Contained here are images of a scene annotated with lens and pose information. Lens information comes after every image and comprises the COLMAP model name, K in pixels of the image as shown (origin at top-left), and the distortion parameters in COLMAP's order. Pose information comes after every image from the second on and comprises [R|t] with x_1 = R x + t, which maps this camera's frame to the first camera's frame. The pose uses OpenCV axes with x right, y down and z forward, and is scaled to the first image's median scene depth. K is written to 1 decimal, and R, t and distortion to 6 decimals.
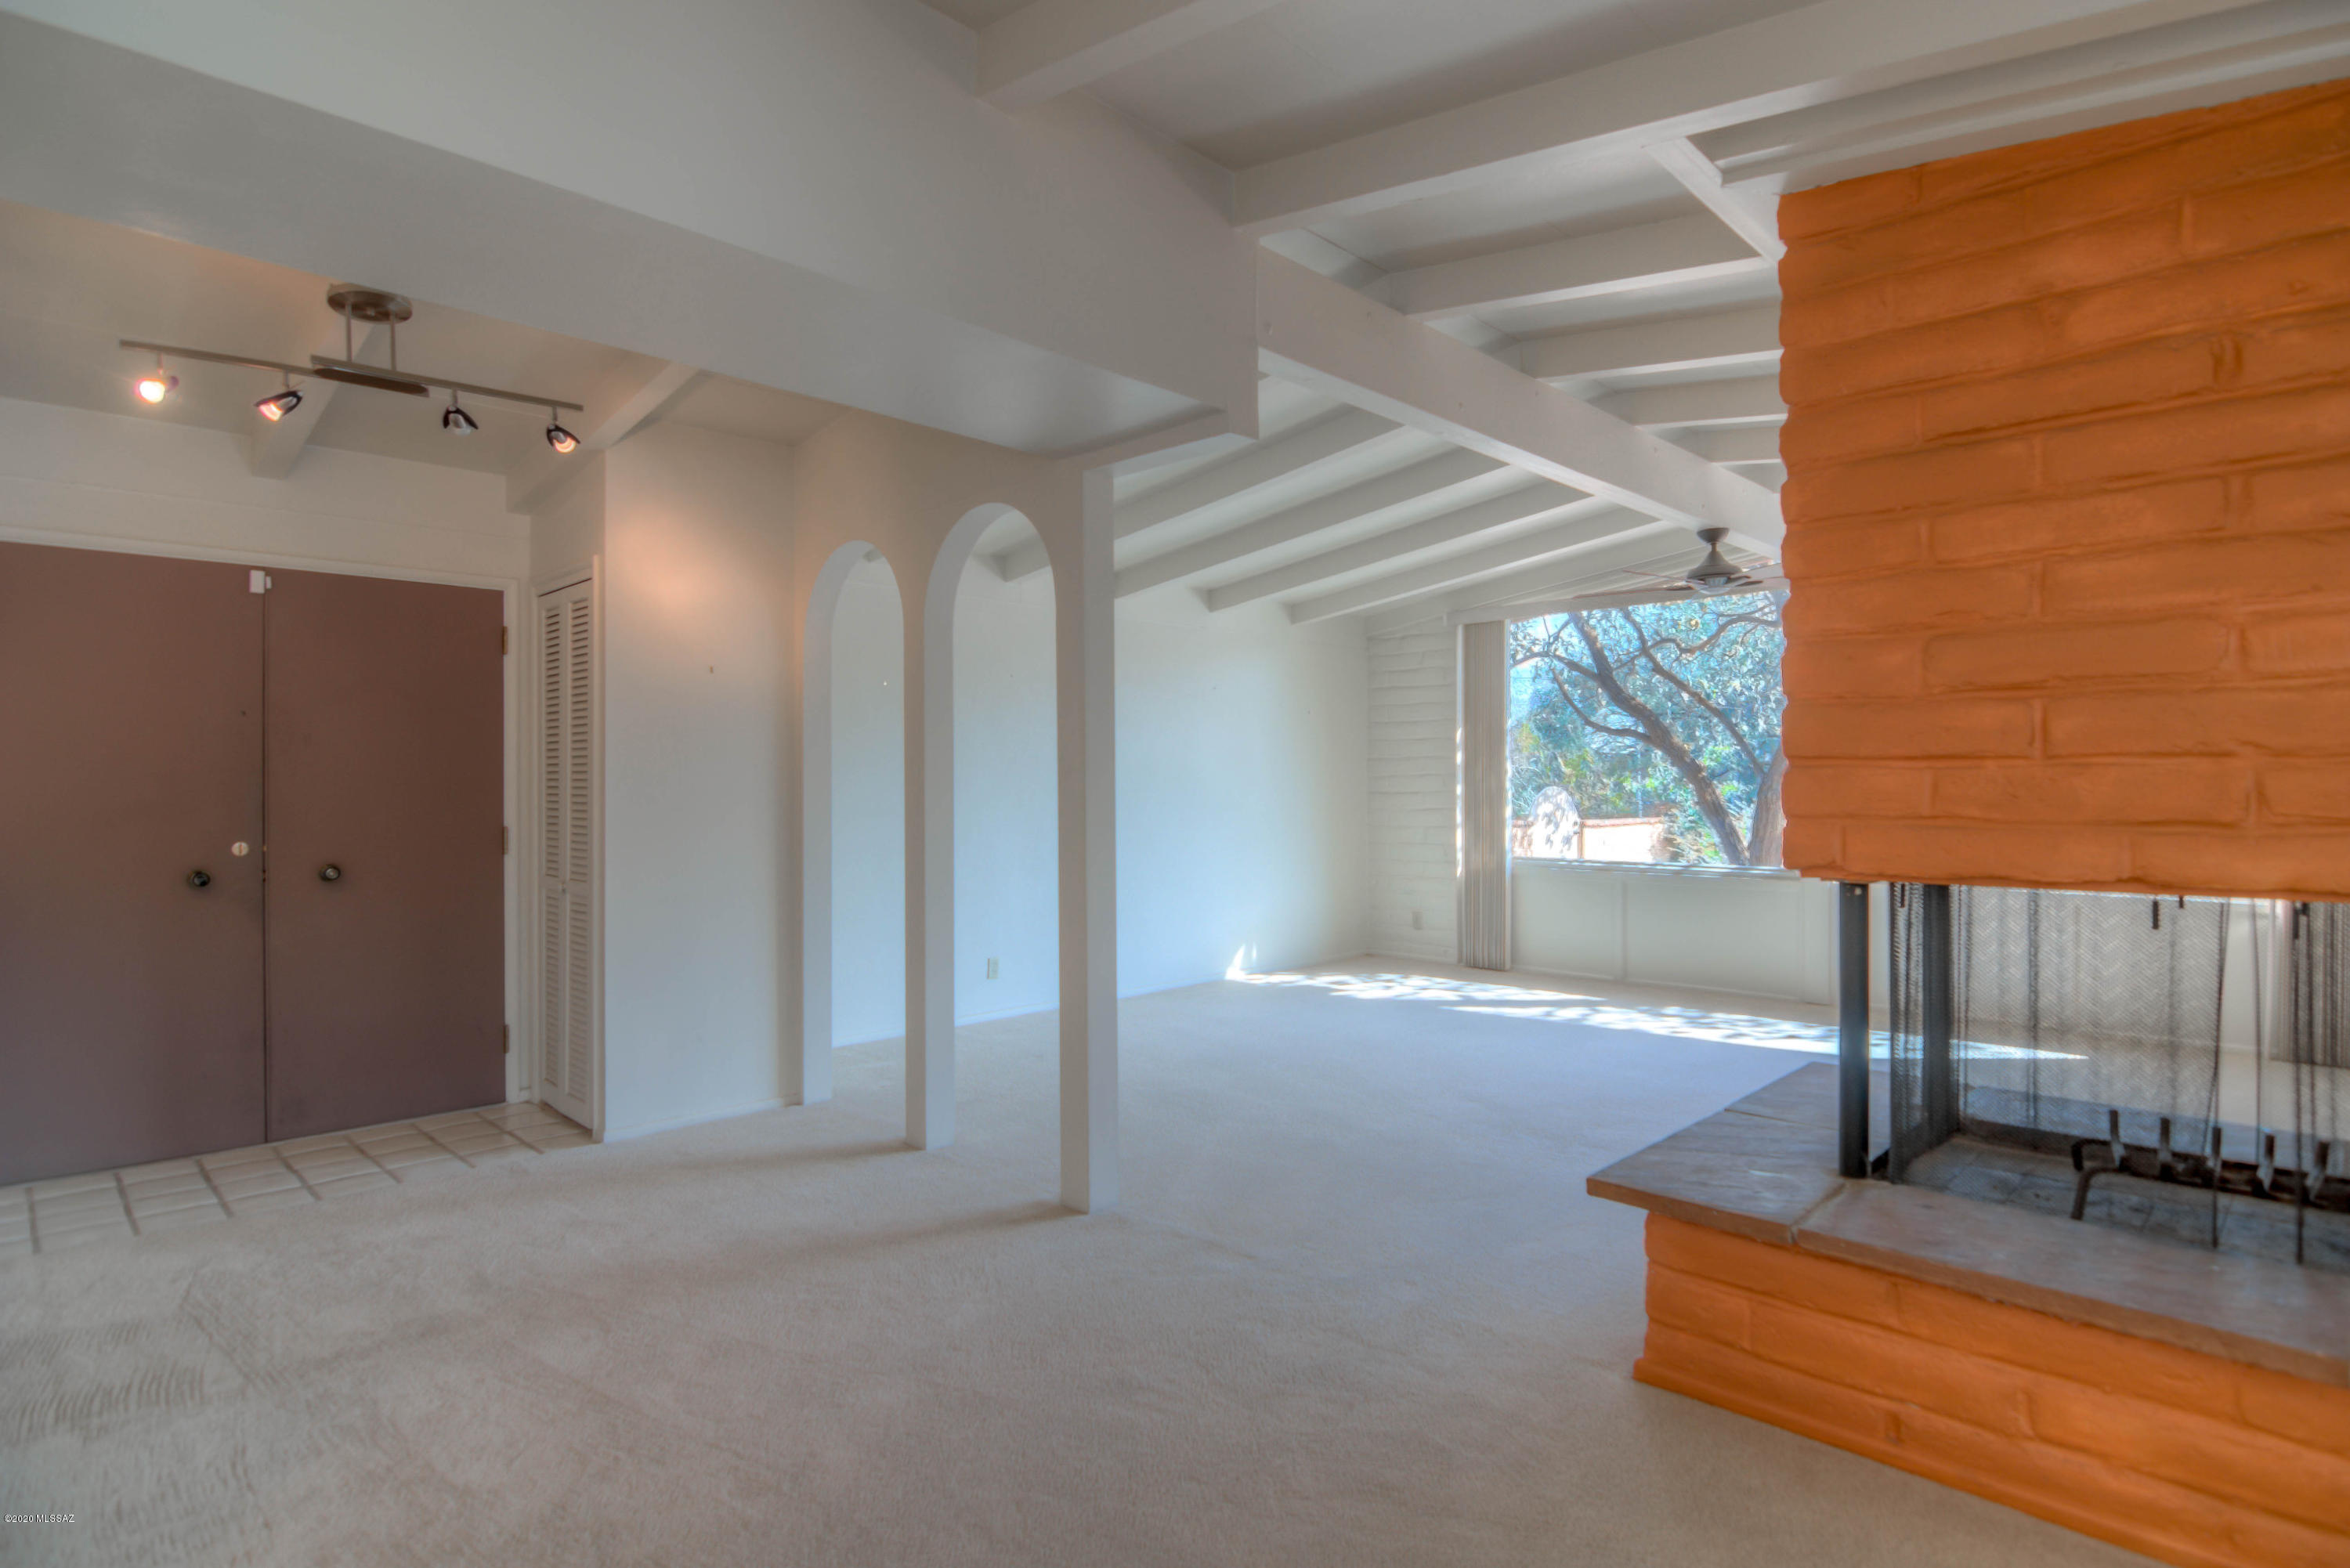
lens RADIAL K [[1184.6, 0, 1231.3], [0, 1184.6, 779.3], [0, 0, 1]] dist [-0.001443, -0.018415]
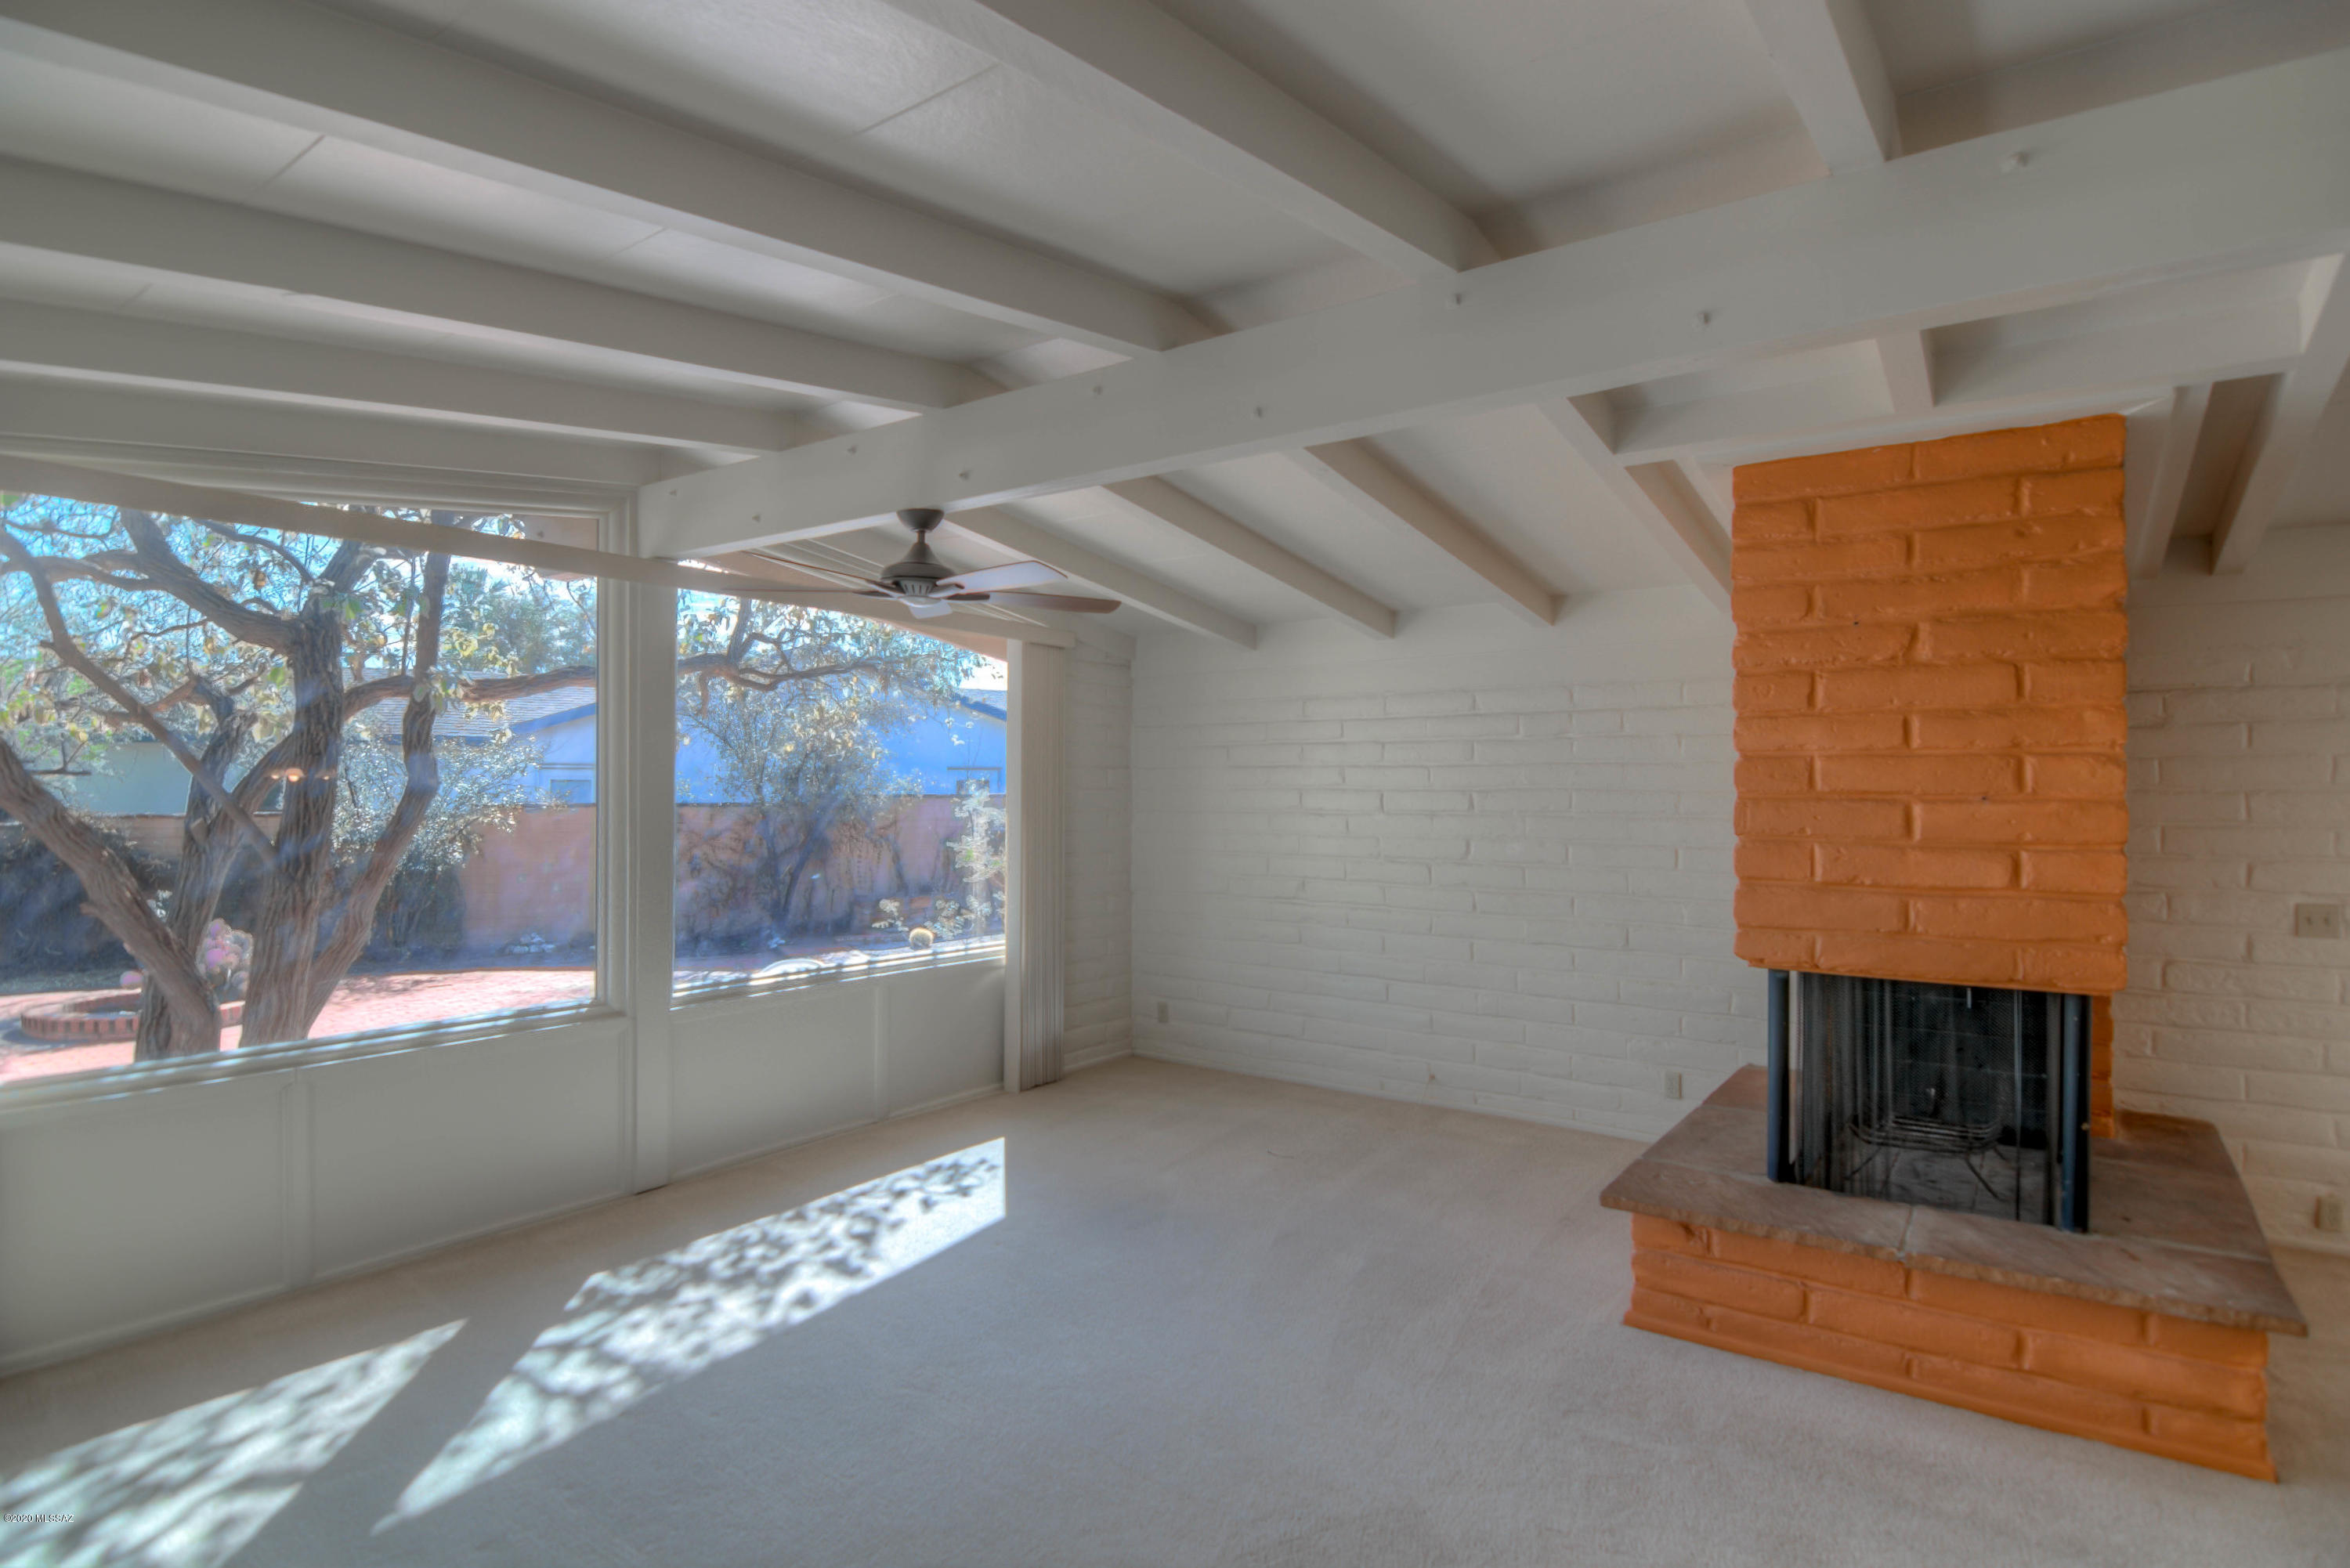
lens RADIAL K [[1172.3, 0, 1162.0], [0, 1172.3, 782.2], [0, 0, 1]] dist [0.008588, -0.014125]
pose [[-0.121639, 0.005582, 0.992559, -0.656810], [-0.001430, 0.999982, -0.005799, -0.117509], [-0.992573, -0.002125, -0.121628, 2.195228]]
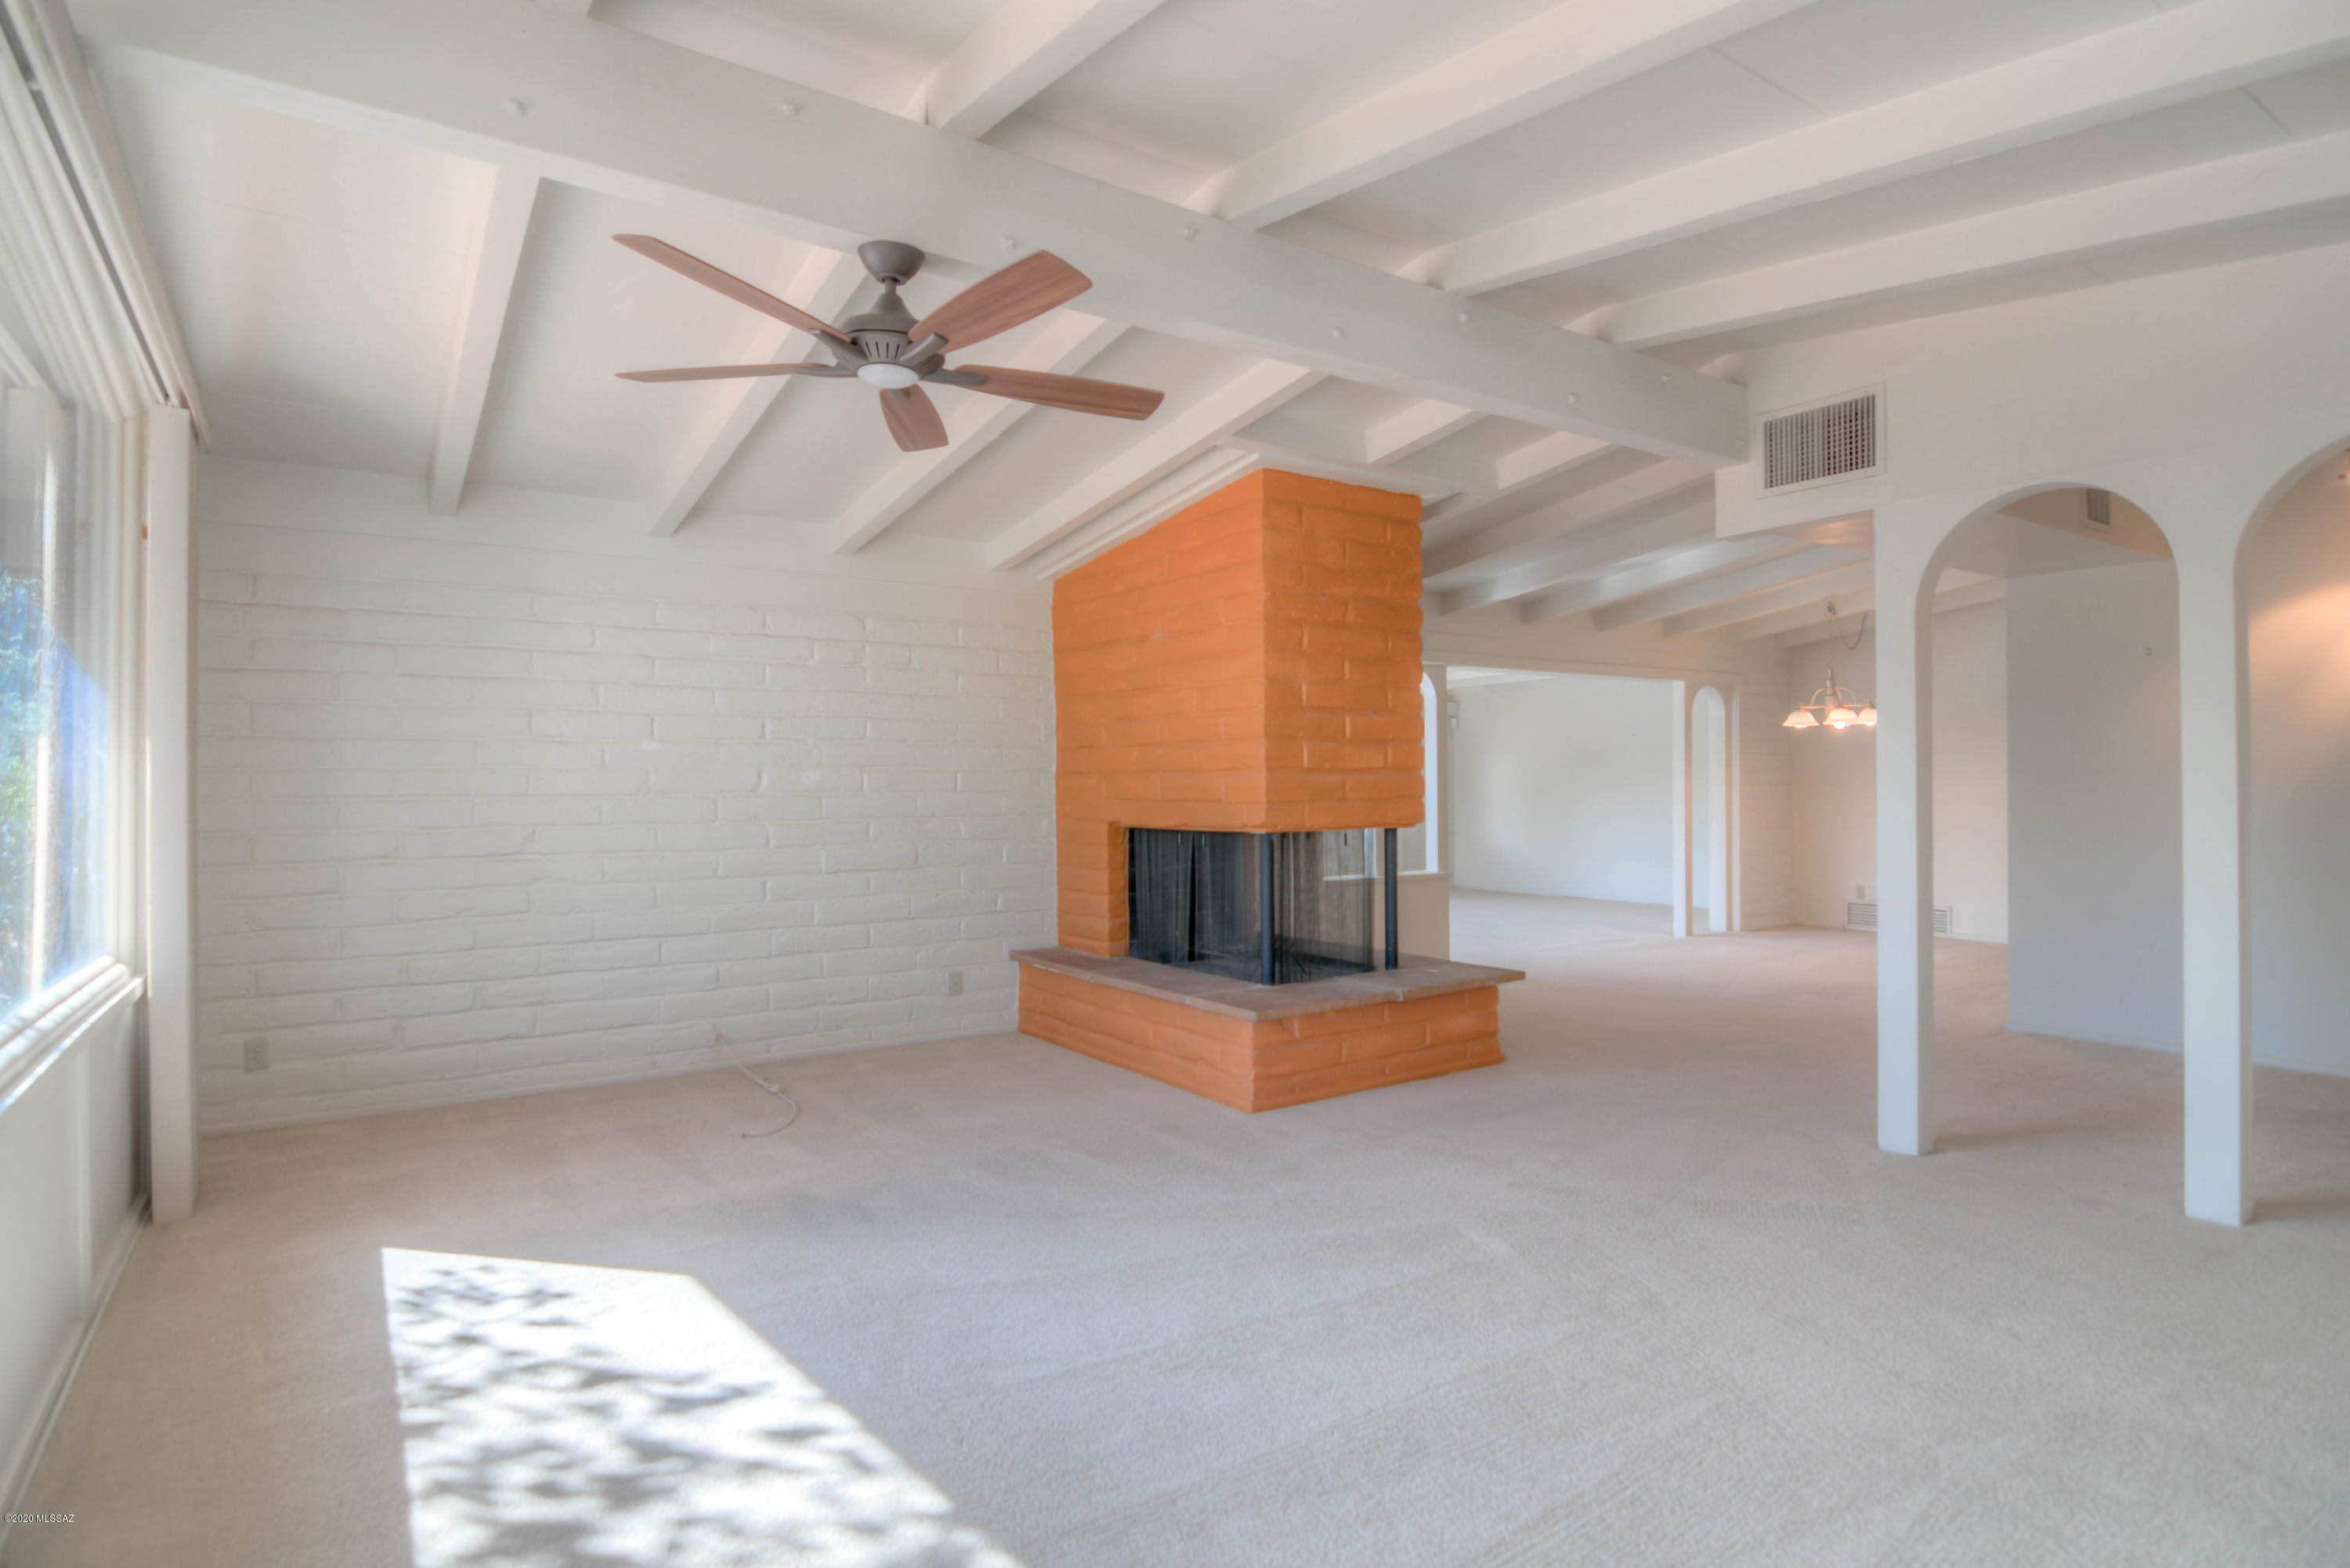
lens RADIAL K [[1211.2, 0, 1171.5], [0, 1211.2, 775.1], [0, 0, 1]] dist [-0.003293, -0.000690]
pose [[-0.971588, 0.008188, 0.236536, 0.384307], [0.006323, 0.999943, -0.008643, 0.023931], [-0.236594, -0.006902, -0.971584, 3.355232]]
